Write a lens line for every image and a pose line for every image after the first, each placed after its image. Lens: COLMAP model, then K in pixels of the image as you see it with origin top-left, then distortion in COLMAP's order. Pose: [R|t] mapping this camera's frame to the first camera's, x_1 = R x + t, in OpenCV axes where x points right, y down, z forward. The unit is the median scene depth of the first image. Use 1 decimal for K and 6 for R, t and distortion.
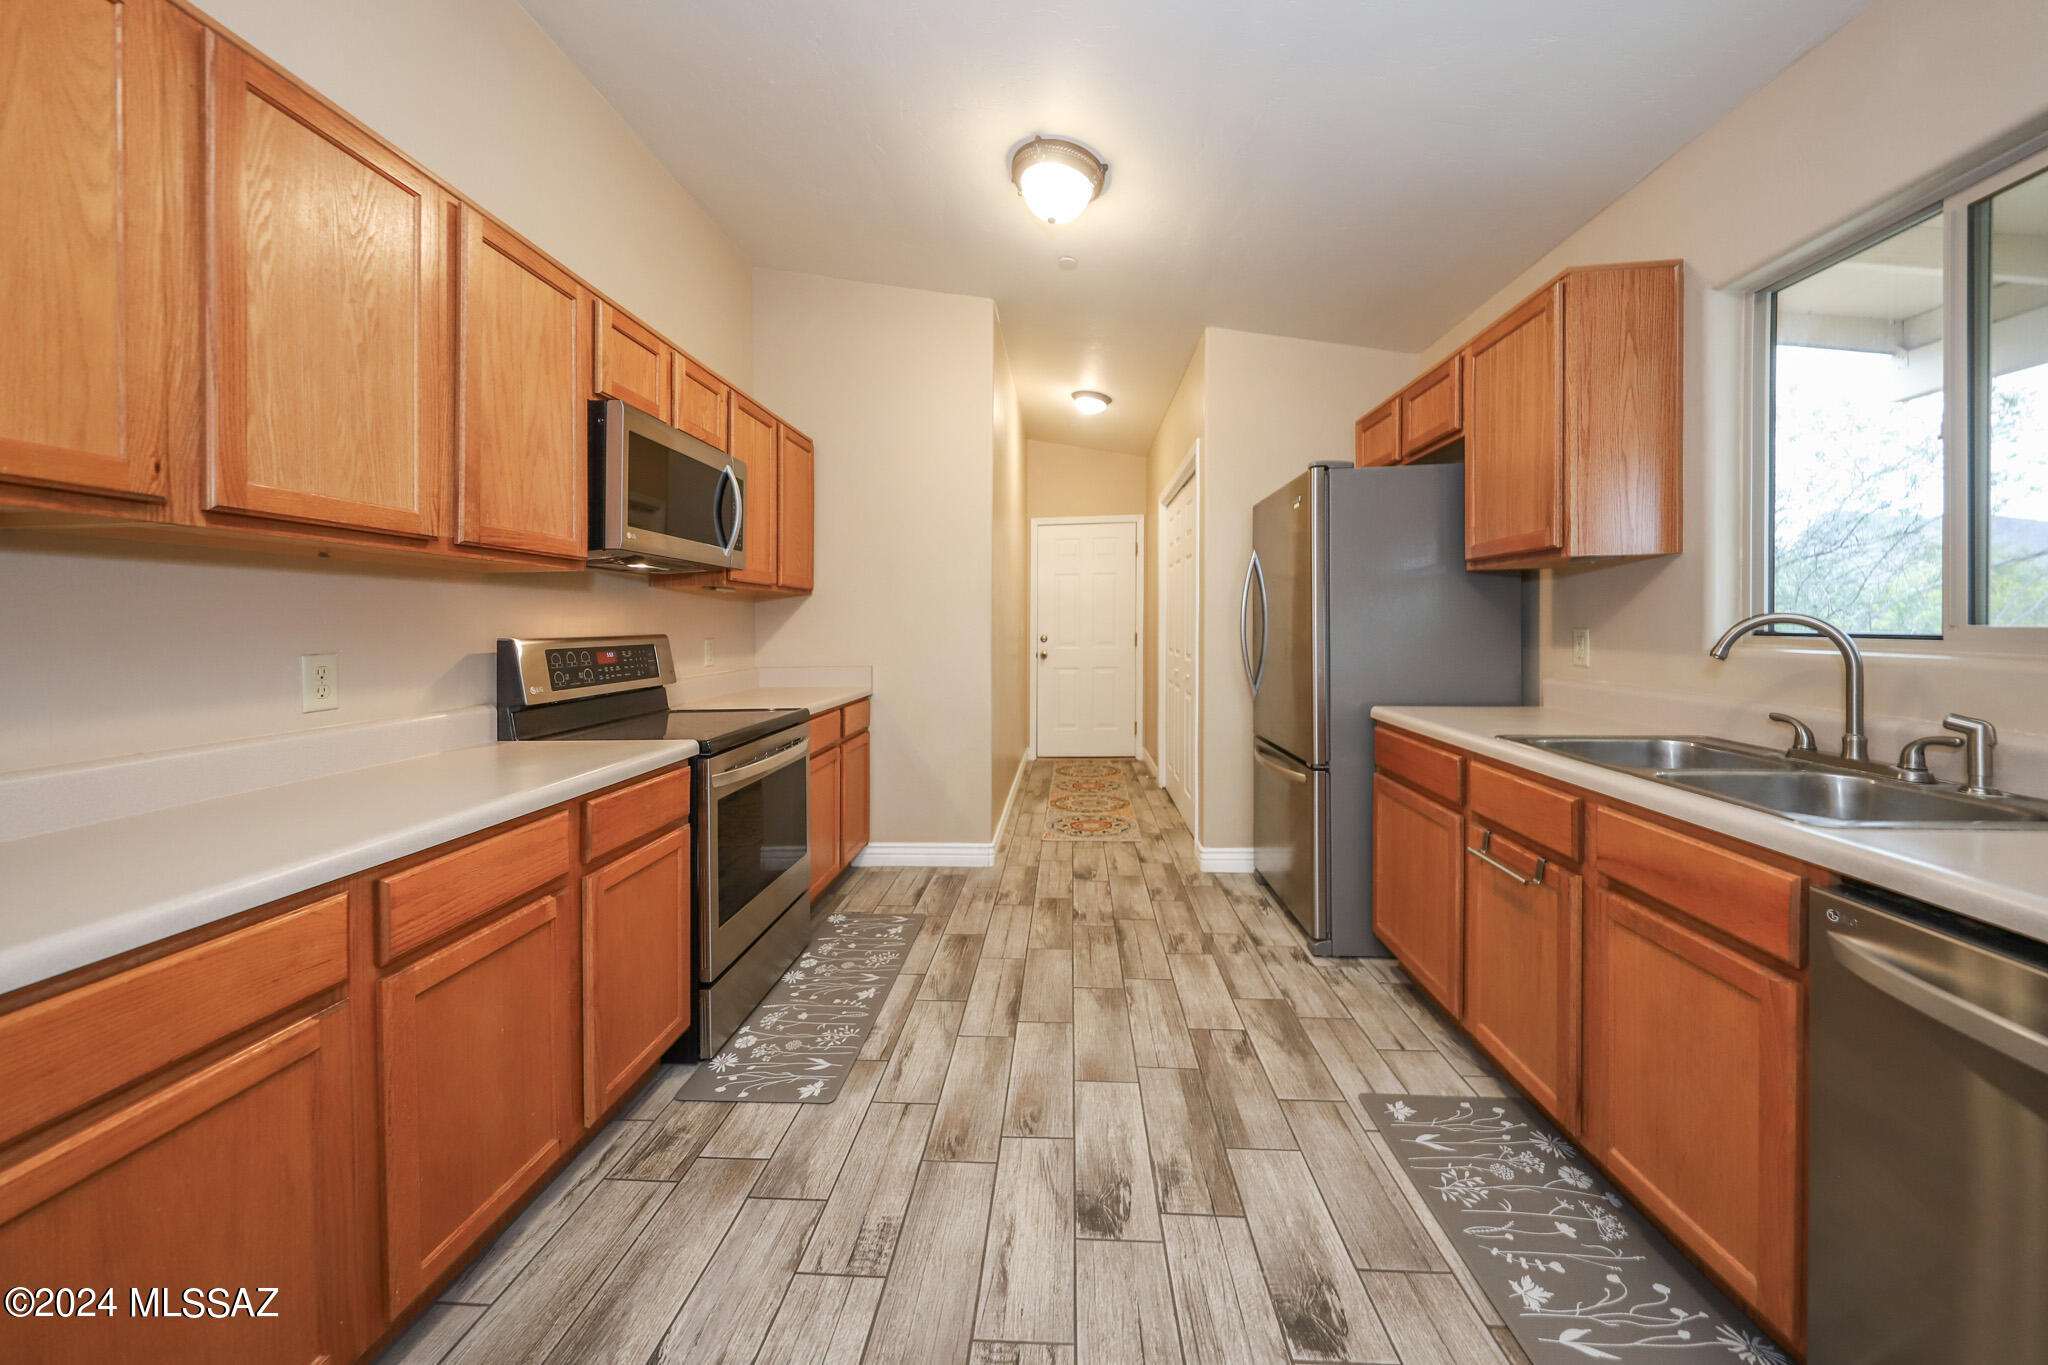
lens RADIAL K [[679.4, 0, 1046.5], [0, 679.4, 627.2], [0, 0, 1]] dist [-0.002154, -0.001254]
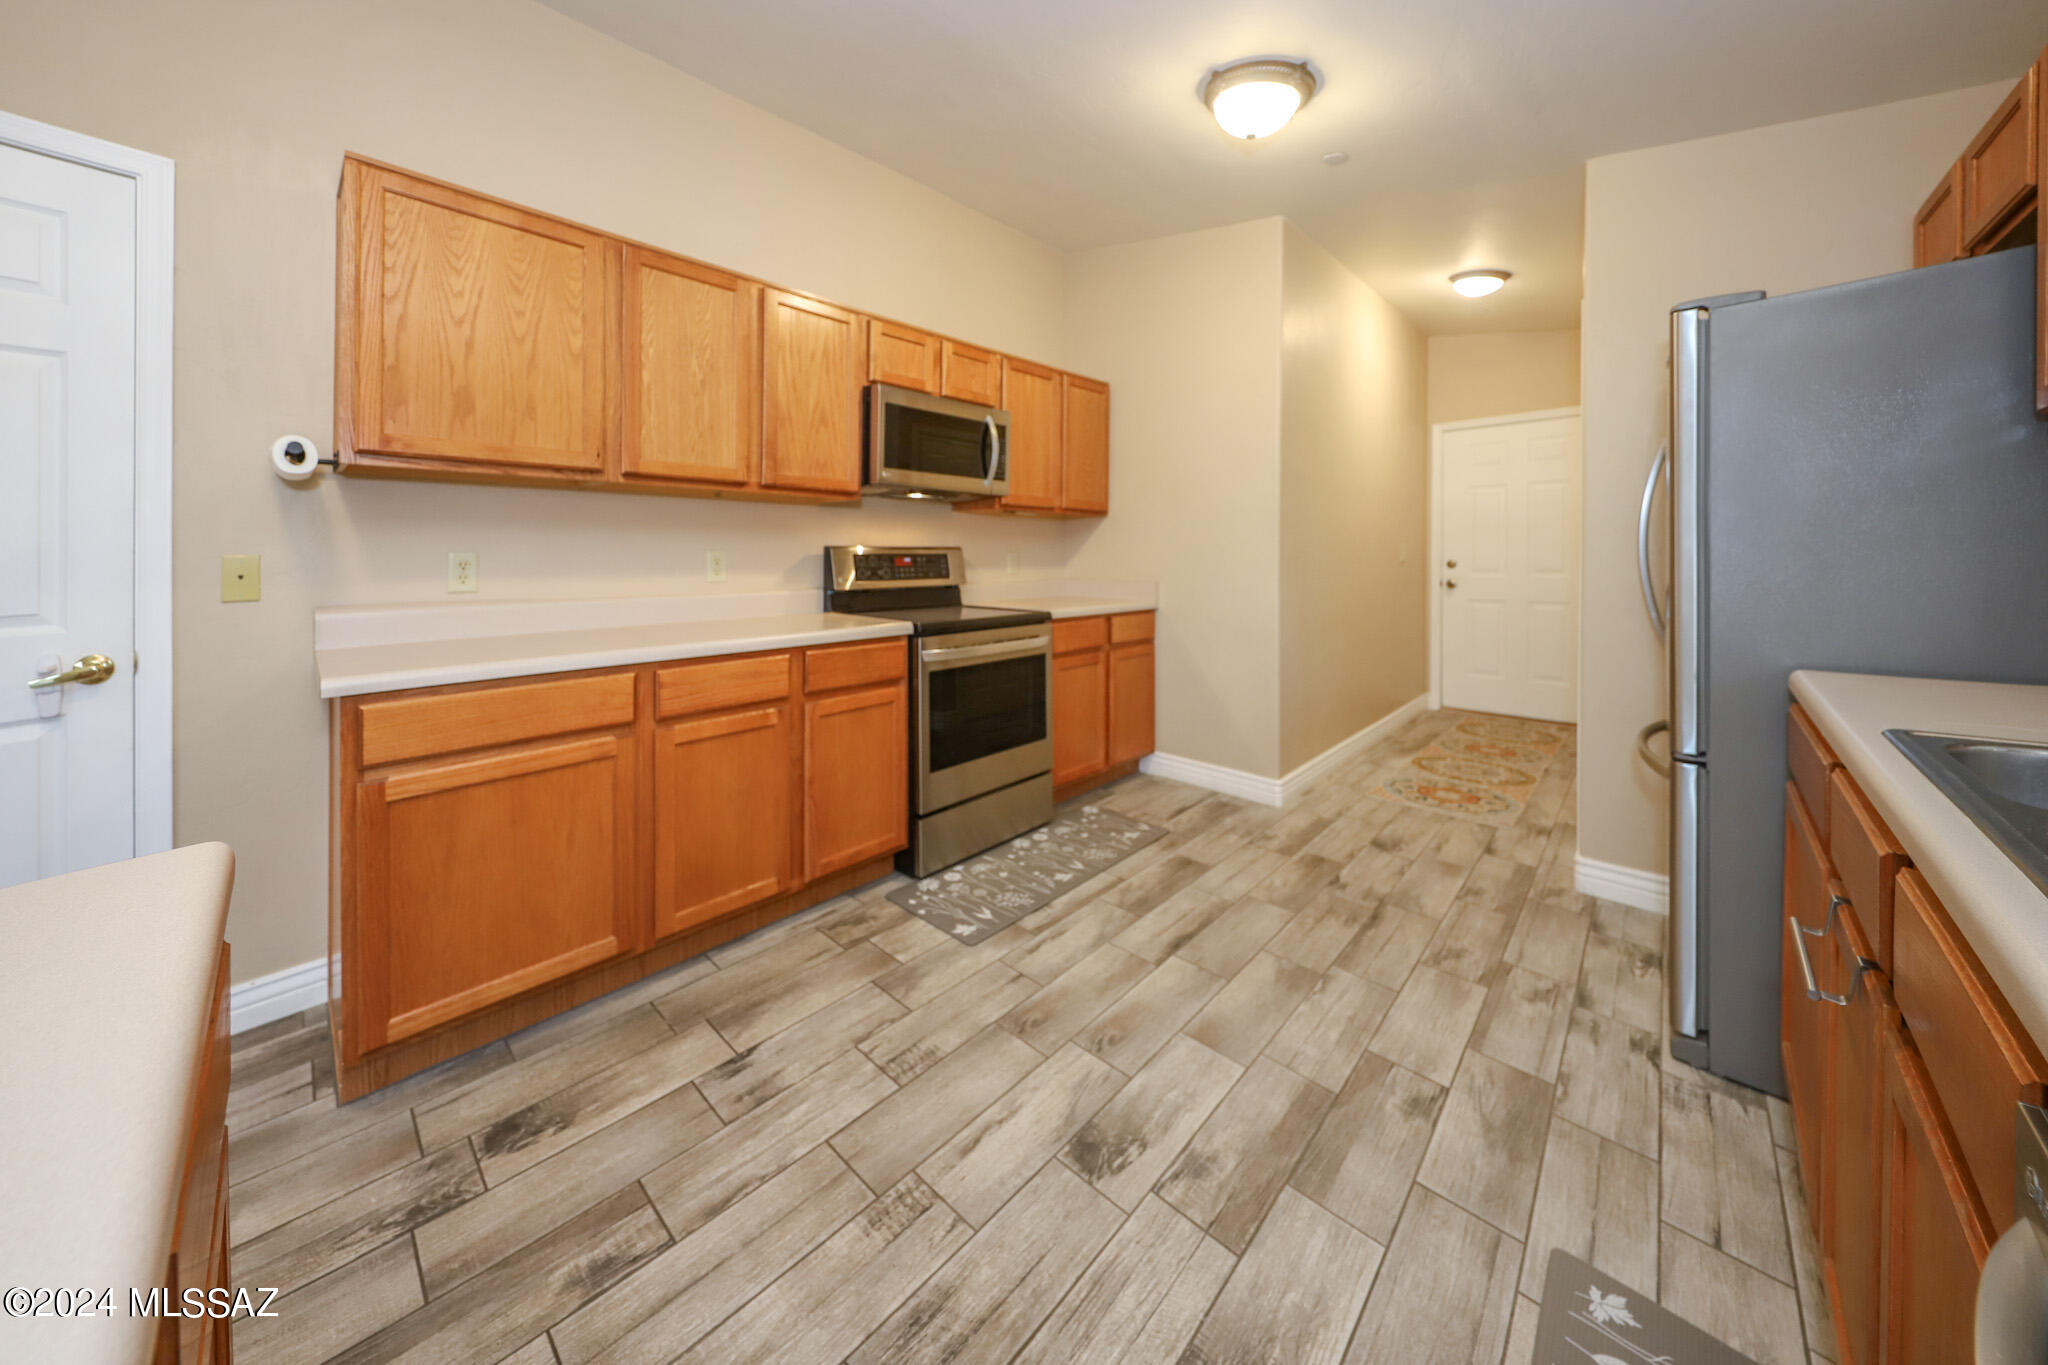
lens RADIAL K [[679.4, 0, 1044.9], [0, 679.4, 499.4], [0, 0, 1]] dist [-0.002154, -0.001254]
pose [[0.770214, -0.029328, -0.637111, 0.503136], [-0.017124, 0.997631, -0.066625, 0.008183], [0.637555, 0.062226, 0.767887, 0.123486]]
